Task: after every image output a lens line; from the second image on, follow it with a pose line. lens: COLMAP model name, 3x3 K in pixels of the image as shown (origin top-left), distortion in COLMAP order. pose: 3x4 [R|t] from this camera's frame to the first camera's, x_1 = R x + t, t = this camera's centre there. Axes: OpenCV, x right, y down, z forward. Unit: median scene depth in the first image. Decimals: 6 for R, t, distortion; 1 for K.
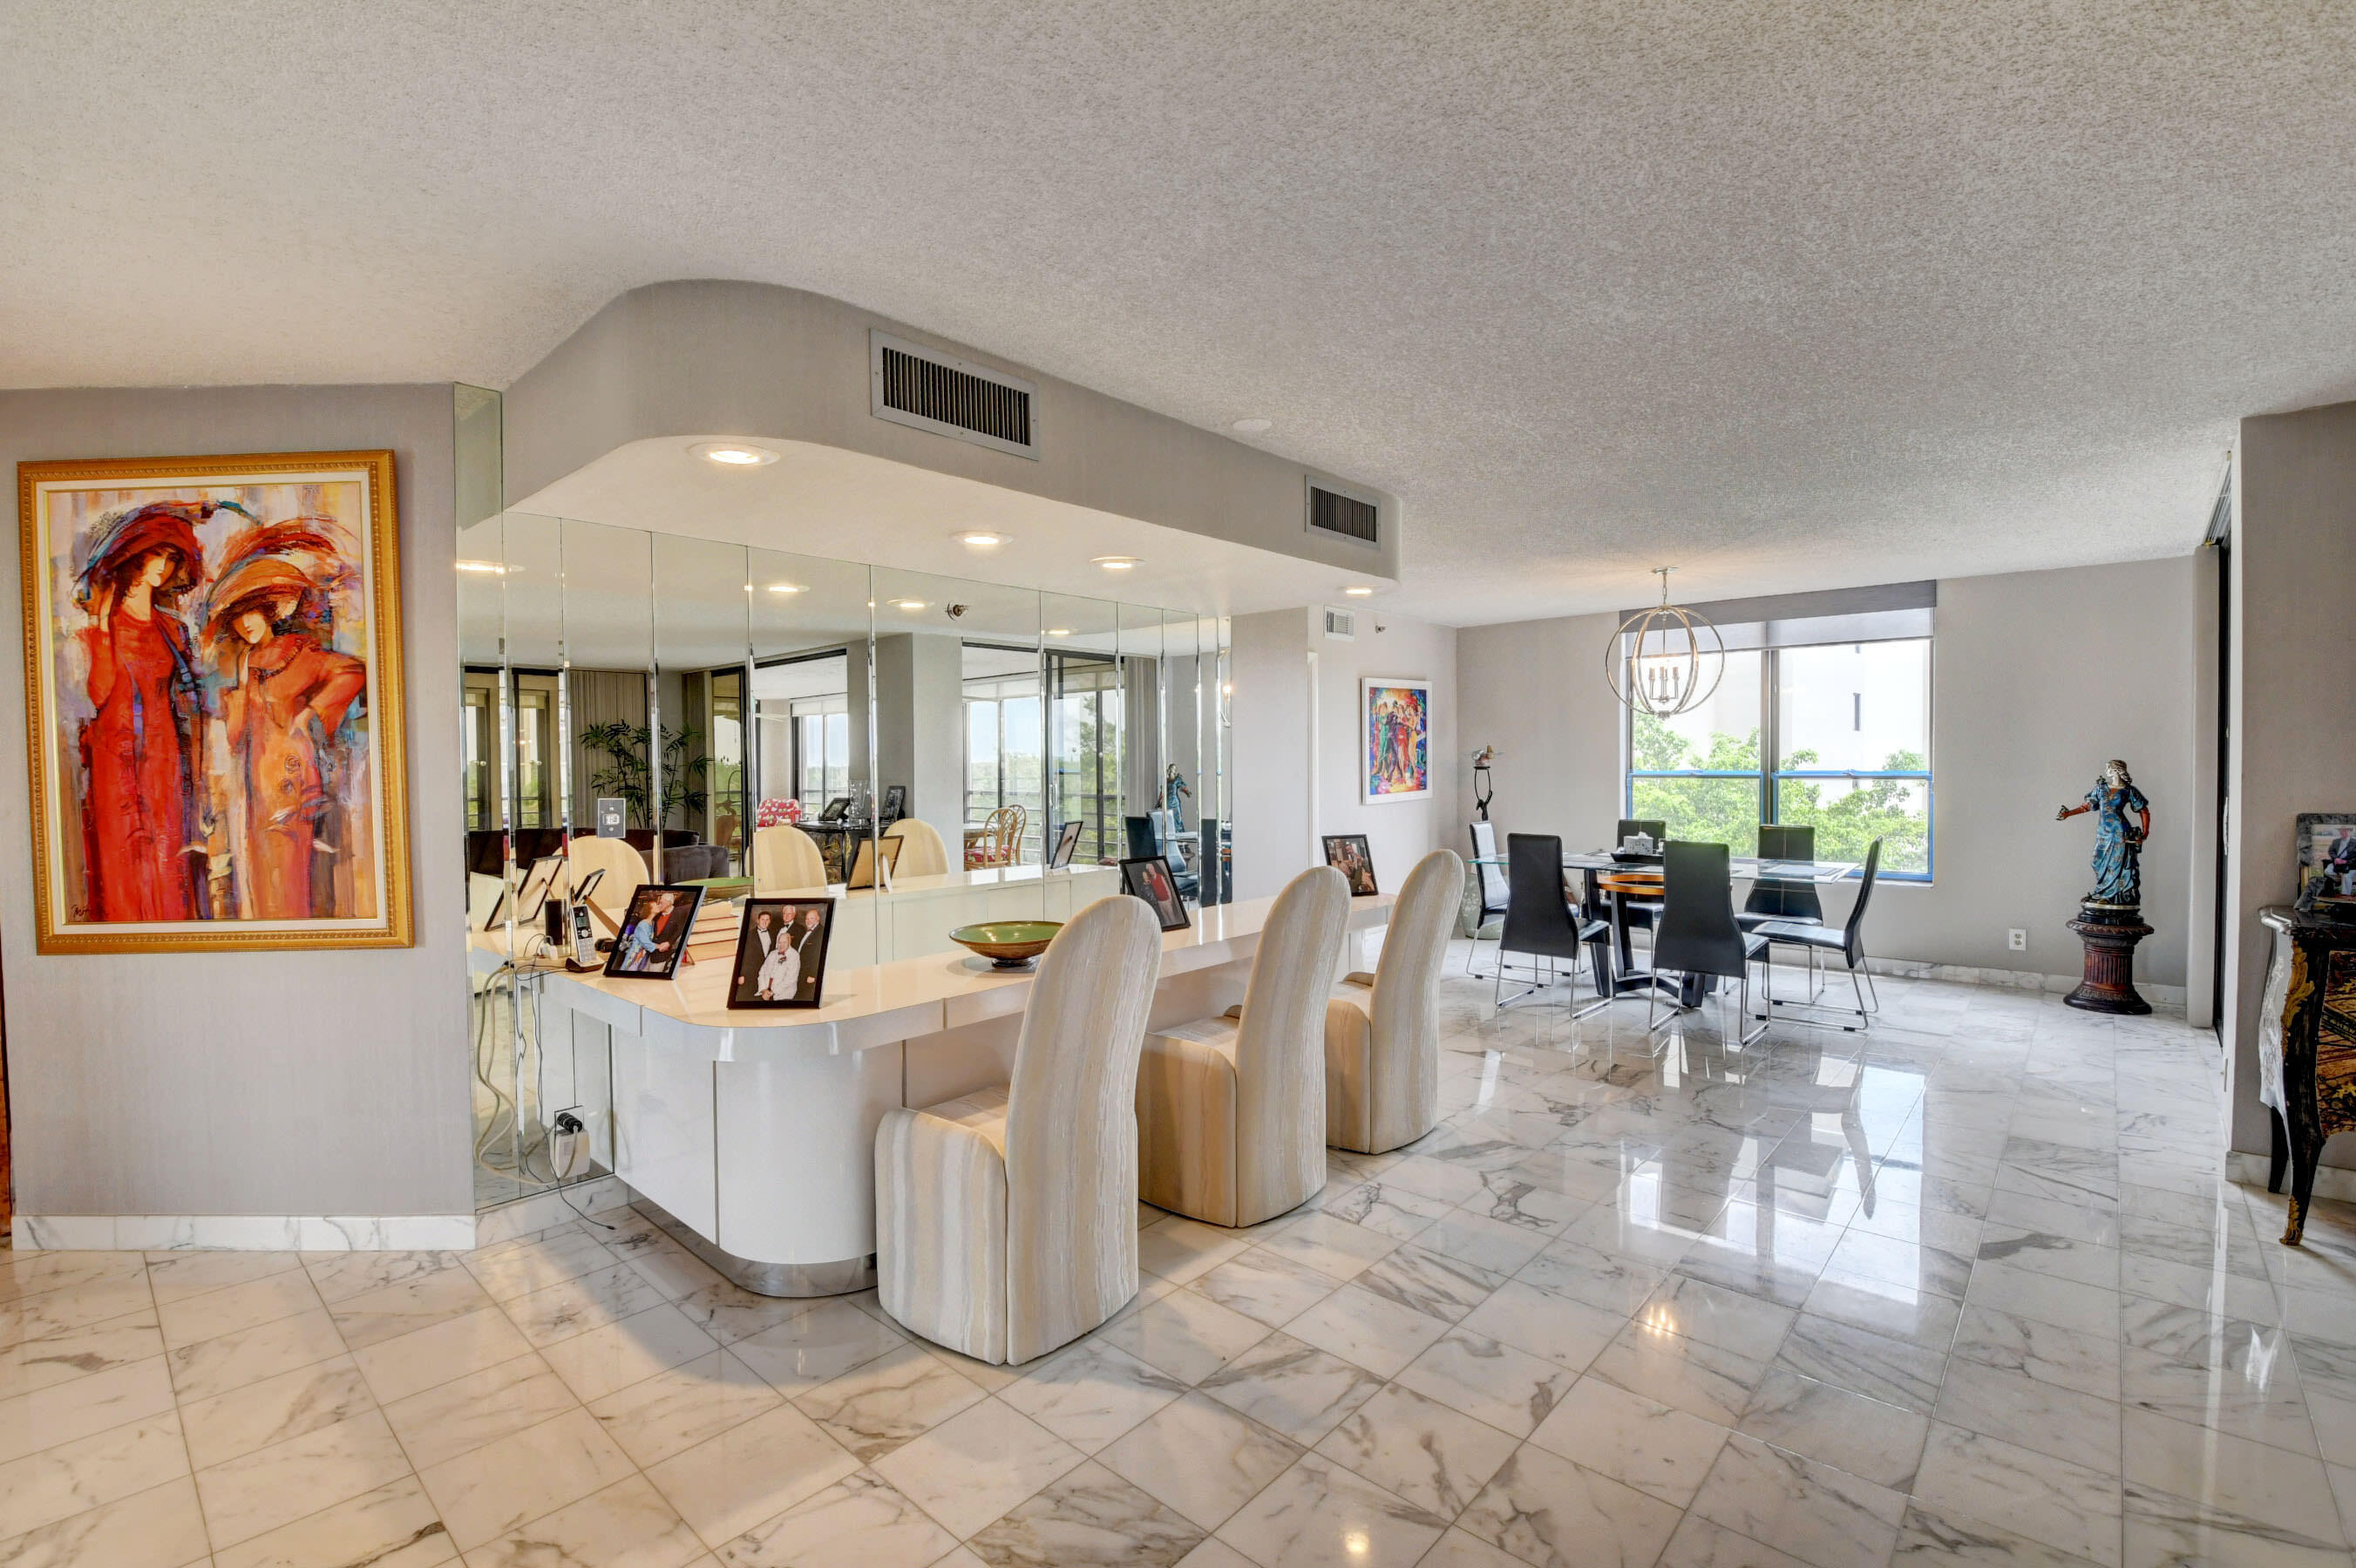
lens RADIAL K [[1051.6, 0, 1178.0], [0, 1051.6, 784.0], [0, 0, 1]] dist [-0.001746, -0.015522]
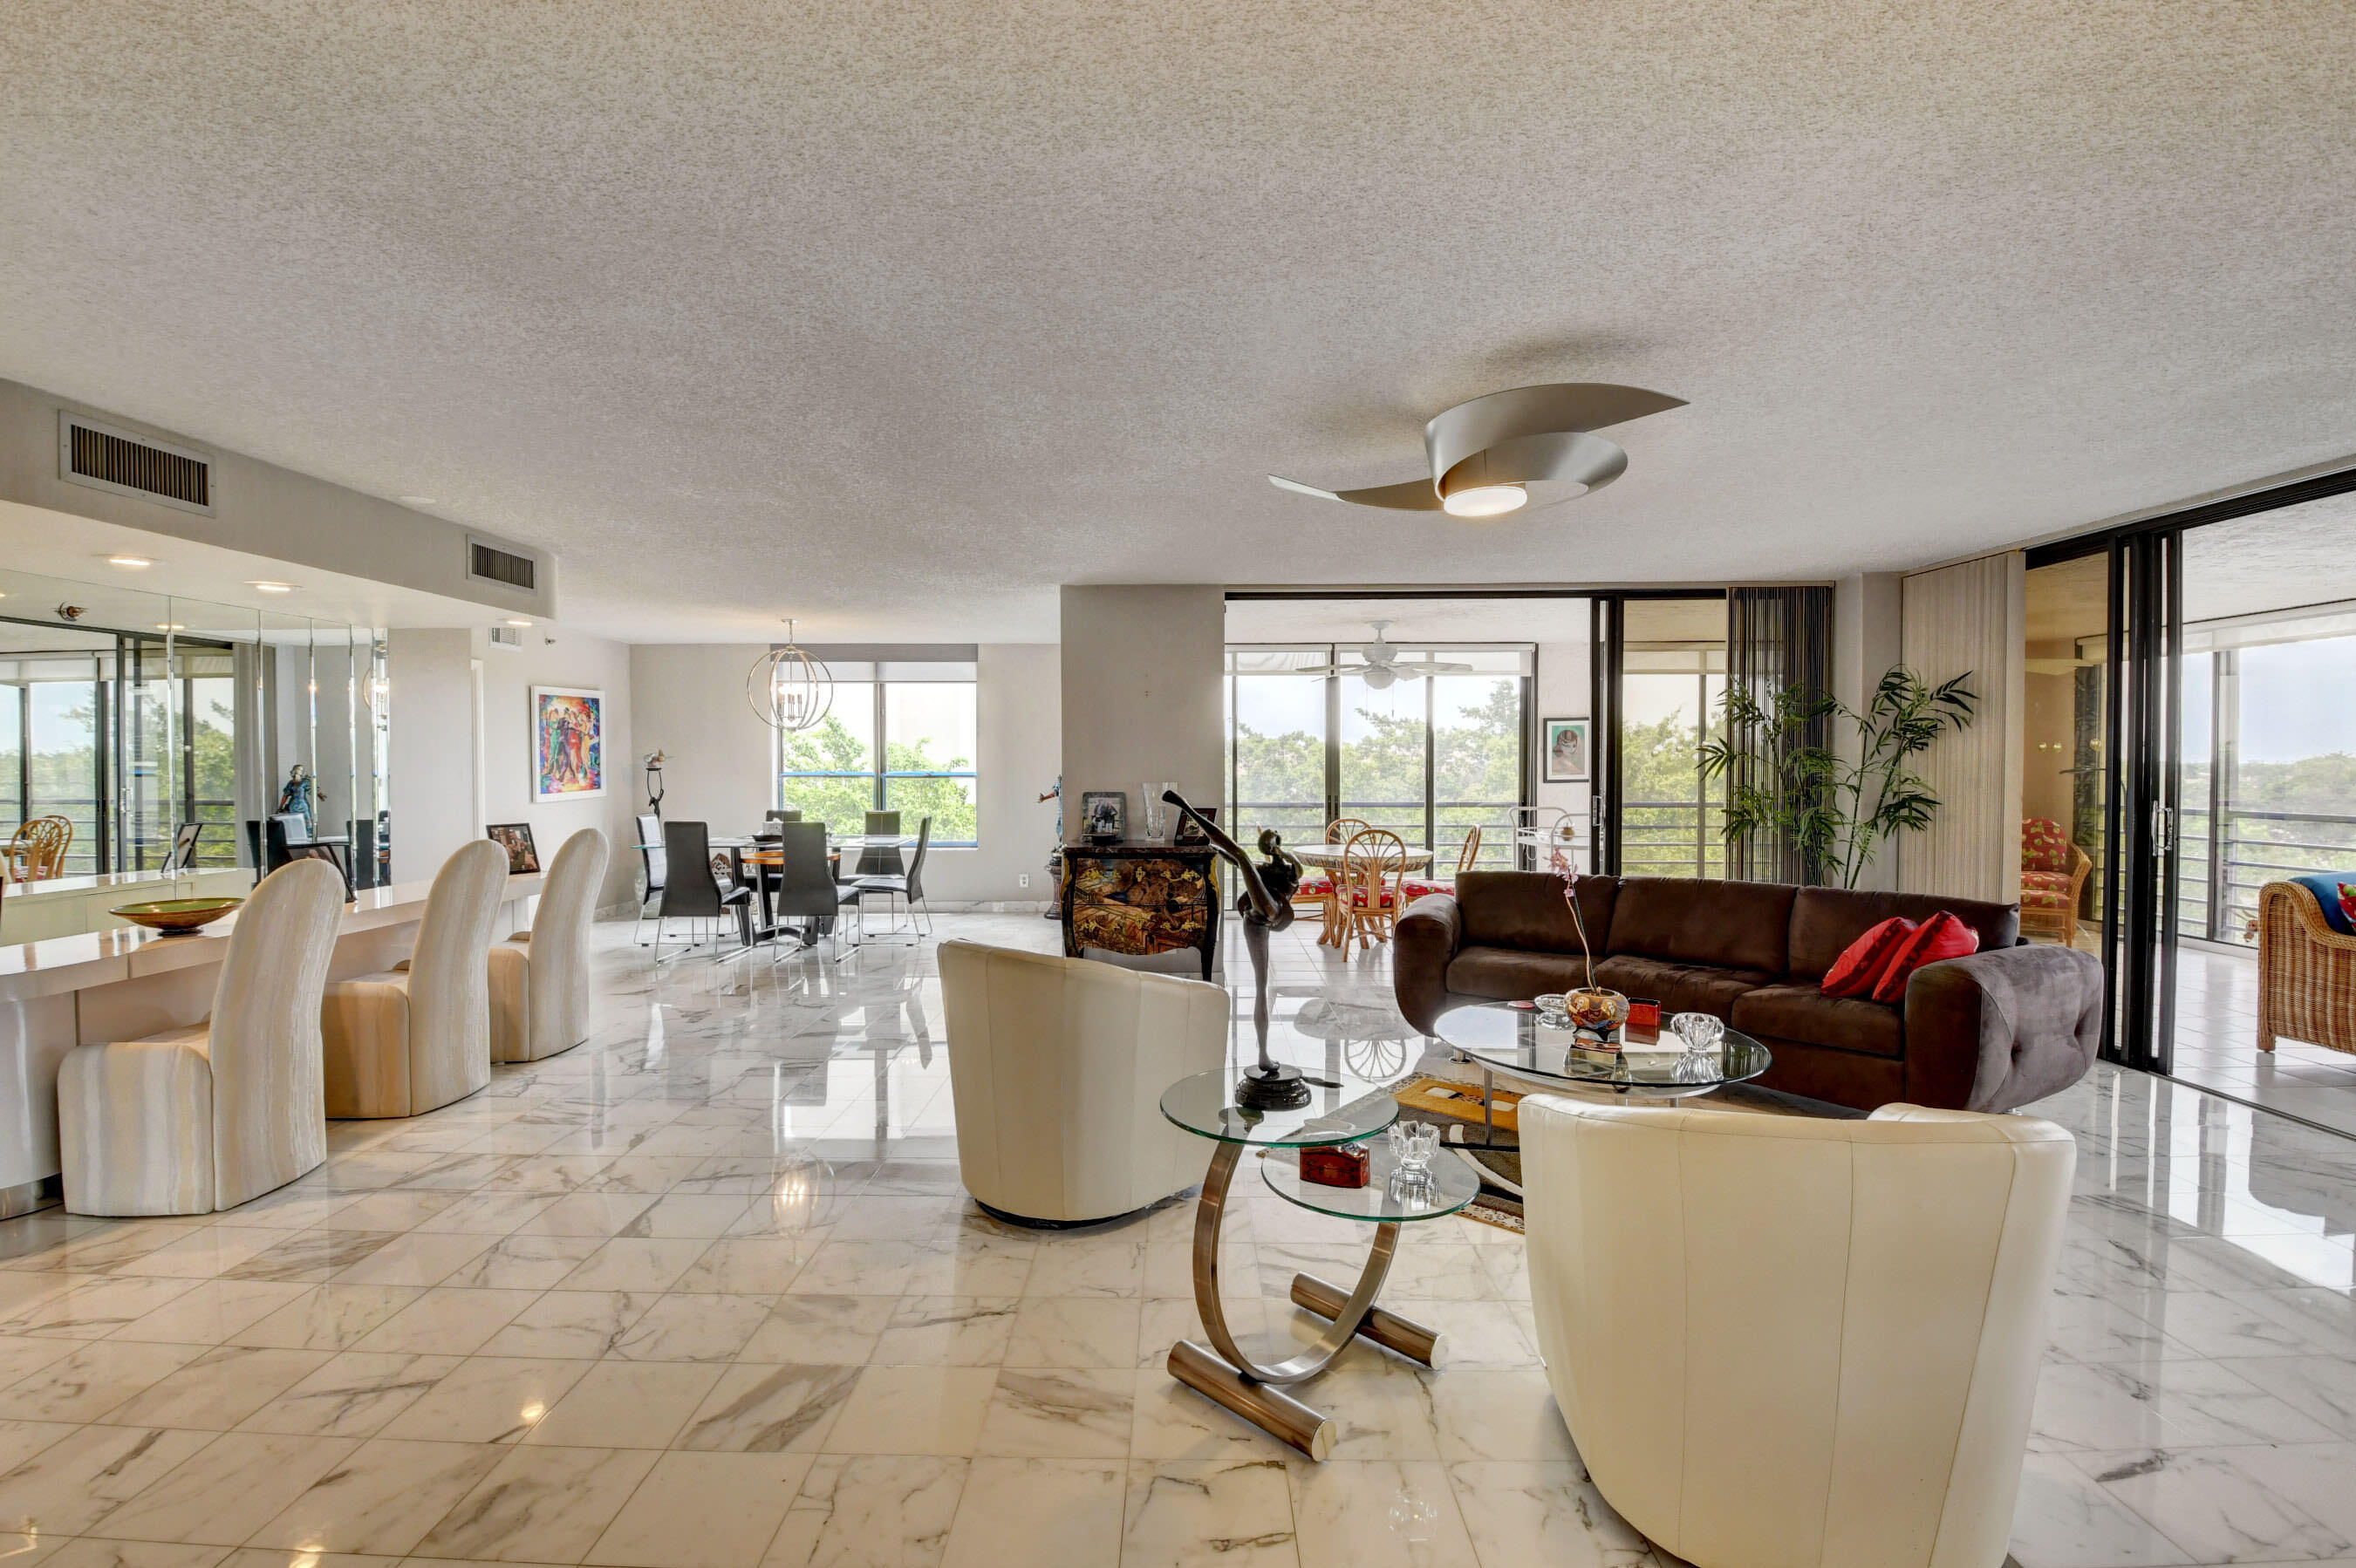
lens RADIAL K [[1051.5, 0, 1178.0], [0, 1051.5, 784.0], [0, 0, 1]] dist [-0.001746, -0.015522]
pose [[0.755736, -0.006508, 0.654844, -0.049375], [0.008417, 0.999965, 0.000225, 0.009450], [-0.654823, 0.005342, 0.755764, -0.426880]]
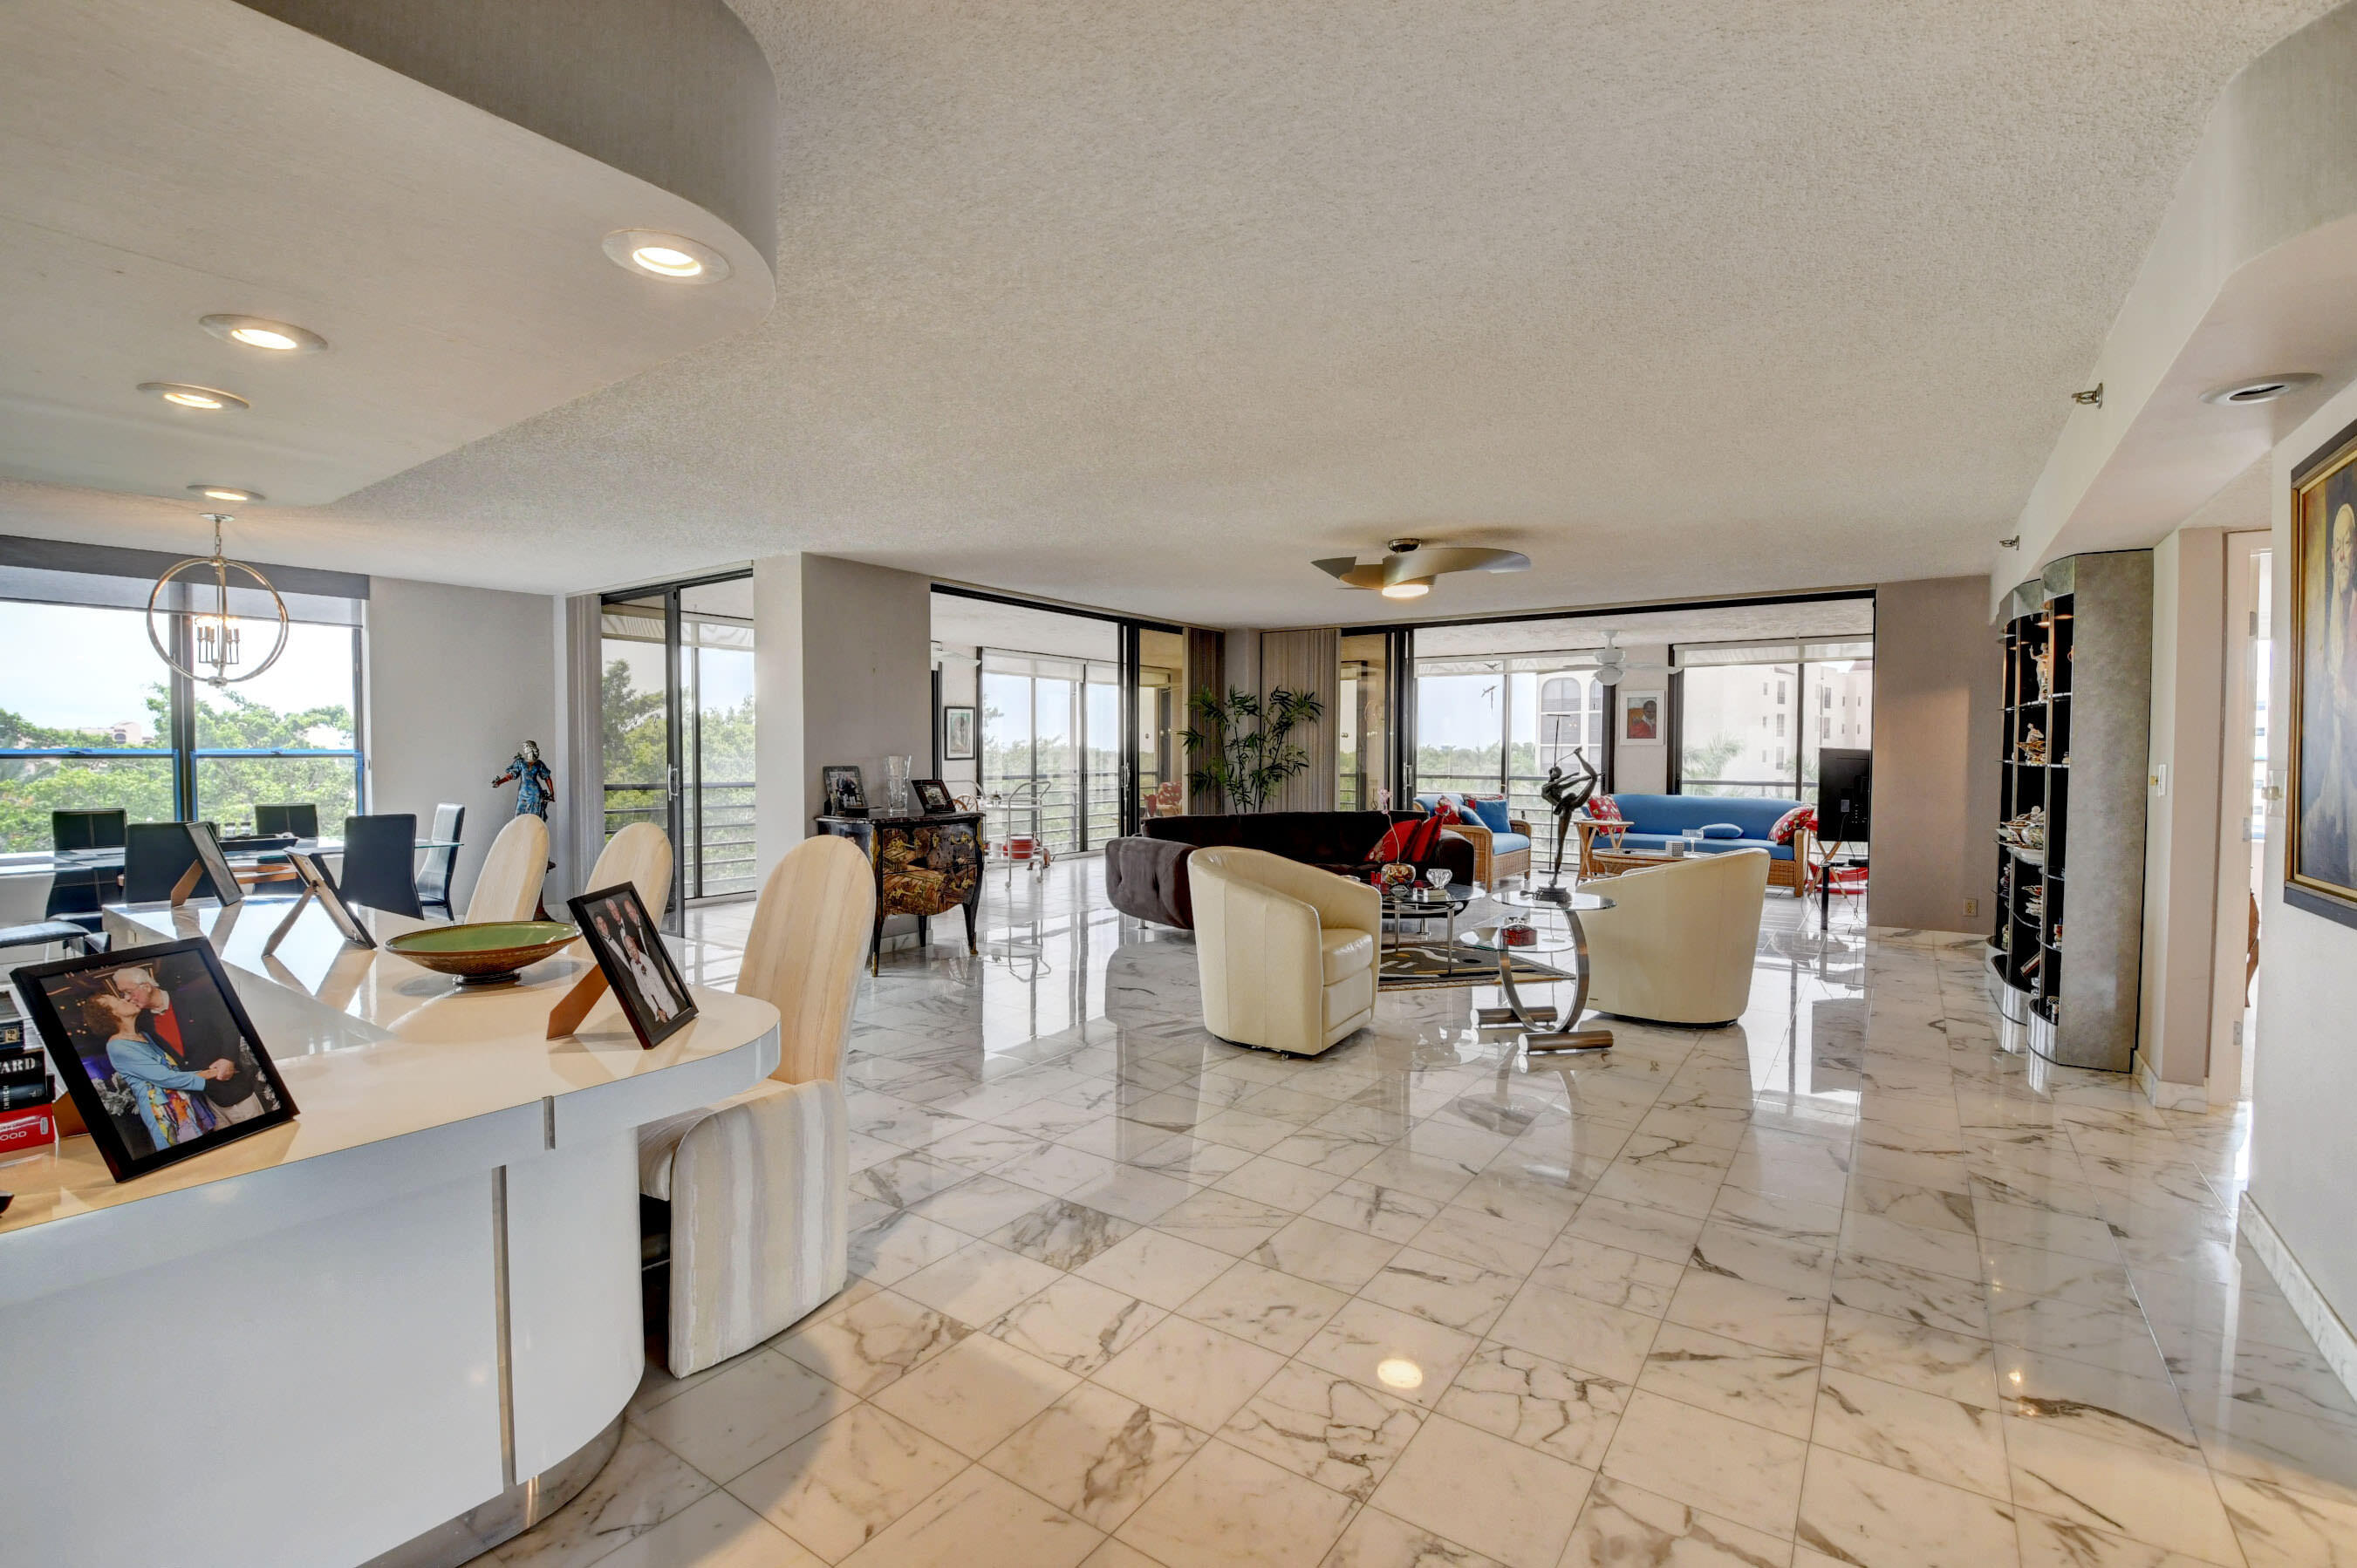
lens RADIAL K [[1084.2, 0, 1148.5], [0, 1084.2, 784.0], [0, 0, 1]] dist [-0.001283, -0.018033]
pose [[-0.125362, -0.020494, 0.991899, -0.677409], [0.016522, 0.999605, 0.022742, 0.017025], [-0.991973, 0.019240, -0.124974, 0.438820]]
